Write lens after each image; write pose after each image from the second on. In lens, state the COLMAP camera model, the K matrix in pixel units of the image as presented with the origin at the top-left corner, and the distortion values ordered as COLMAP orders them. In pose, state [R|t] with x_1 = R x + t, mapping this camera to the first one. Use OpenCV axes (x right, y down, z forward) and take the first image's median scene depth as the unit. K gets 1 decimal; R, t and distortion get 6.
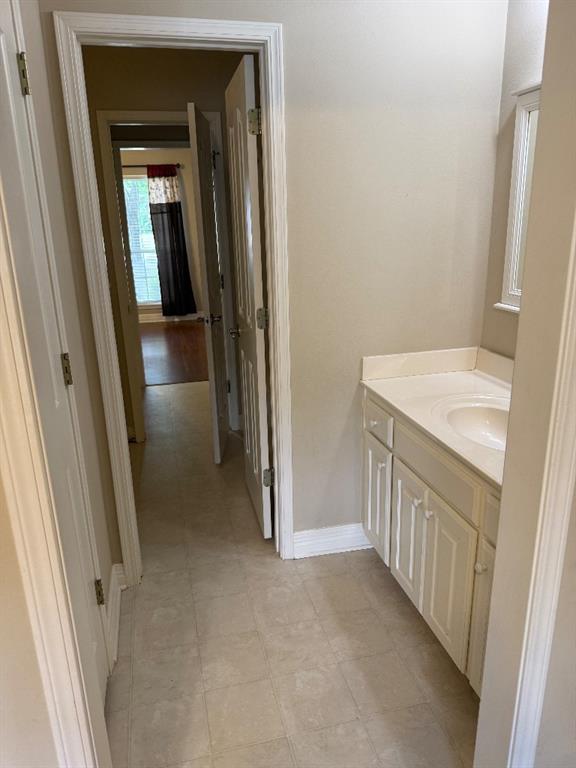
lens RADIAL K [[535.4, 0, 288.0], [0, 535.4, 384.0], [0, 0, 1]] dist [0.054178, -0.068442]
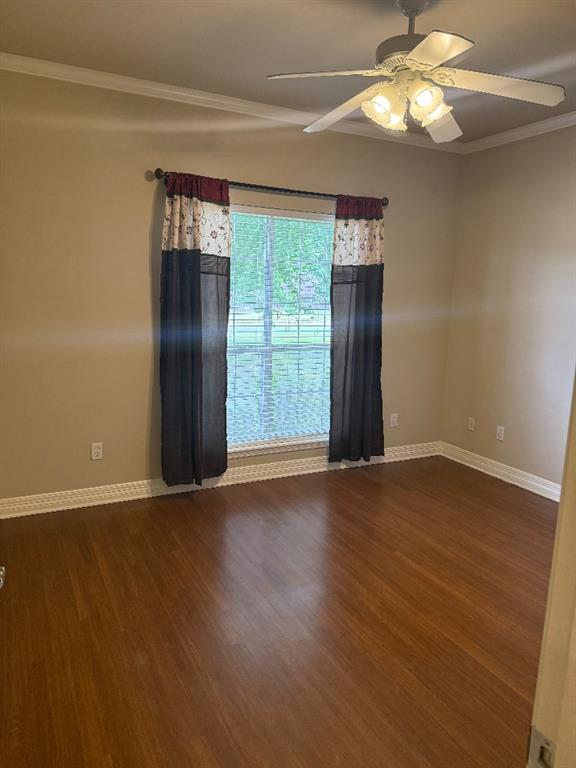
lens RADIAL K [[535.4, 0, 288.0], [0, 535.4, 384.0], [0, 0, 1]] dist [0.054178, -0.068442]
pose [[0.972000, 0.003983, 0.234948, -0.429166], [0.020571, 0.994575, -0.101965, -0.161571], [-0.234080, 0.103943, 0.966645, 0.502668]]
